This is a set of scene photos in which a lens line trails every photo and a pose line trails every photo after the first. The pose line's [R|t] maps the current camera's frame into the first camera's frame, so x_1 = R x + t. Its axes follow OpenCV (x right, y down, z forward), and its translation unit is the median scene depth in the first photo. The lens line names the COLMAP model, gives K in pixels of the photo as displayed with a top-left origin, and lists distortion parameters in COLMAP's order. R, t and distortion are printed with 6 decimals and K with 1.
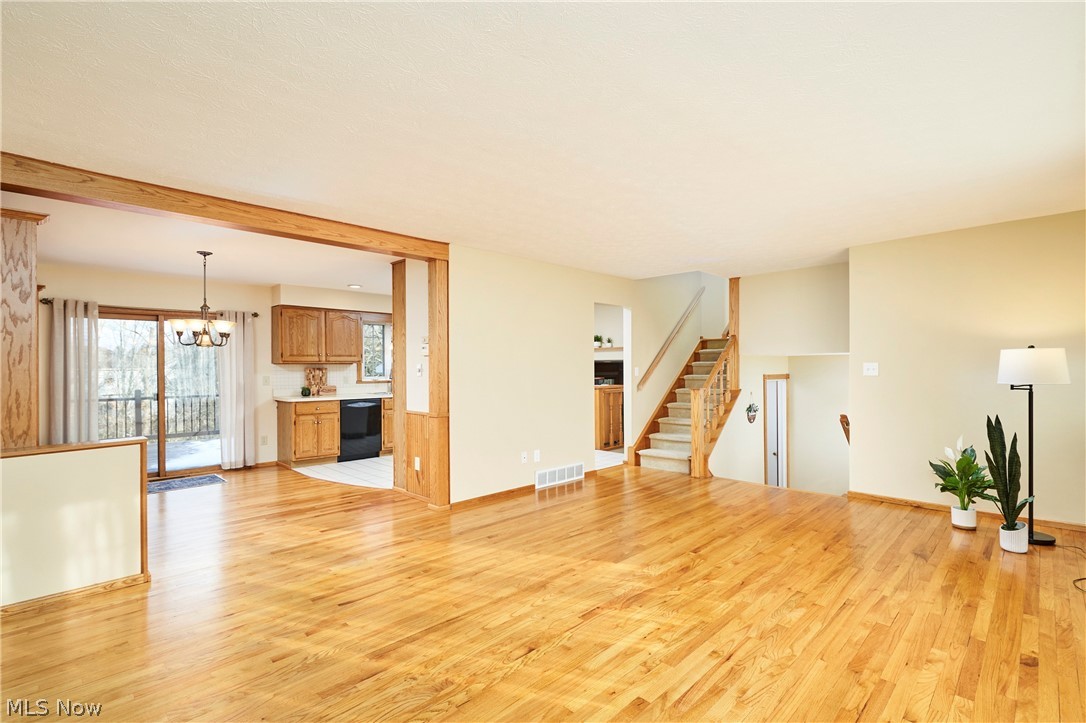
lens RADIAL K [[505.2, 0, 544.3], [0, 505.2, 366.4], [0, 0, 1]] dist [0.001474, 0.000476]
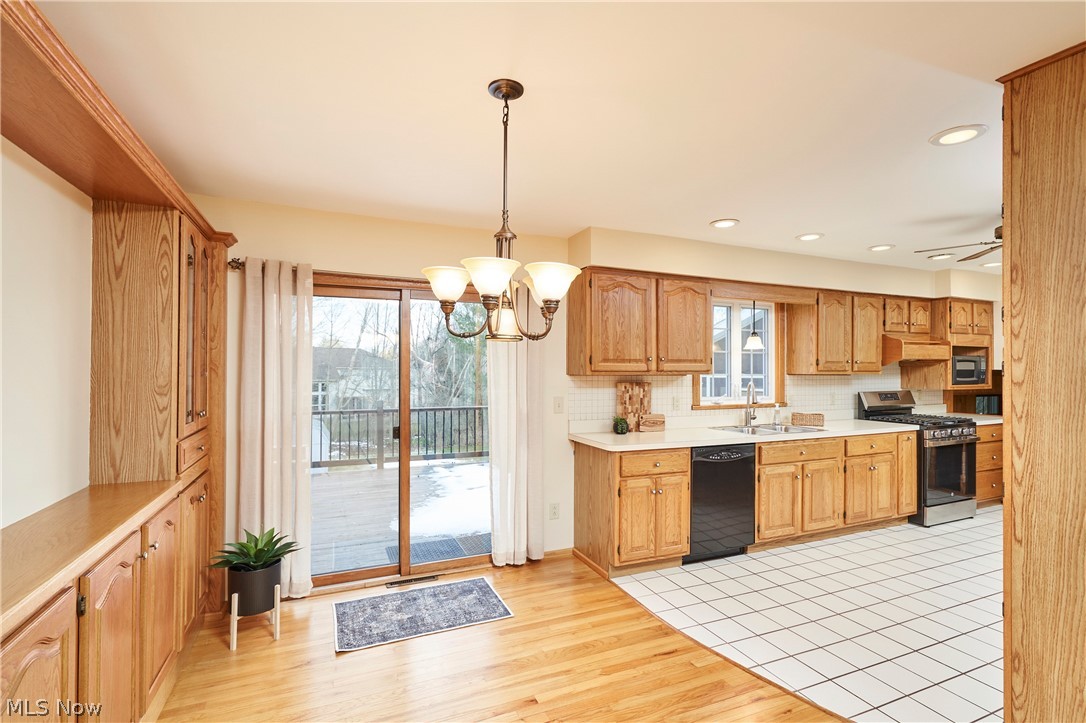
lens RADIAL K [[505.2, 0, 544.3], [0, 505.2, 366.4], [0, 0, 1]] dist [0.001474, 0.000476]
pose [[0.929584, 0.007715, -0.368529, -0.356304], [-0.008110, 0.999967, 0.000478, -0.014808], [0.368521, 0.002544, 0.929616, 0.468695]]
